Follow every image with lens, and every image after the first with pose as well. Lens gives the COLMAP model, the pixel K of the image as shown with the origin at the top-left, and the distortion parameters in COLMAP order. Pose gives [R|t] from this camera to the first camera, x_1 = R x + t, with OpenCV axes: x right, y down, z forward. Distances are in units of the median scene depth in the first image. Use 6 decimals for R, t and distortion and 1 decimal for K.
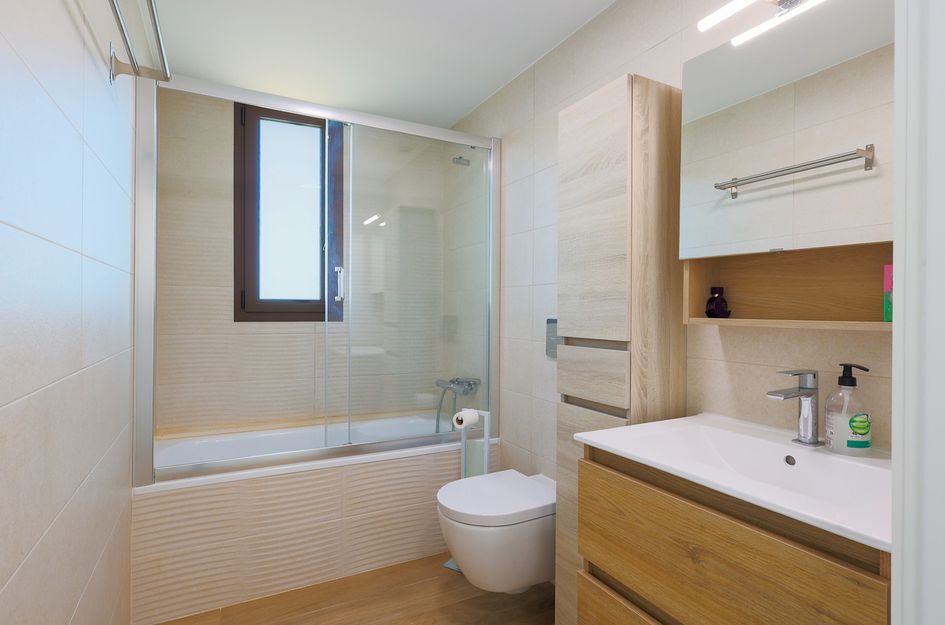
lens RADIAL K [[466.9, 0, 476.6], [0, 466.9, 310.6], [0, 0, 1]] dist [-0.000134, 0.000213]
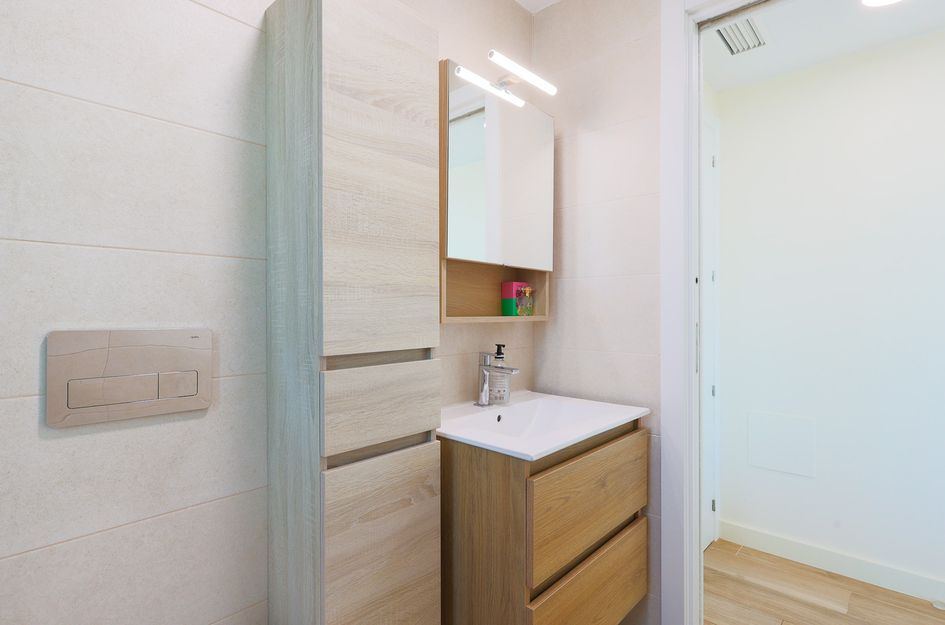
lens RADIAL K [[492.2, 0, 472.5], [0, 492.2, 312.5], [0, 0, 1]] dist [-0.000067, 0.000158]
pose [[-0.329581, -0.009837, 0.944076, -0.619111], [0.001379, 0.999940, 0.010900, -0.006143], [-0.944126, 0.004894, -0.329548, 1.437308]]
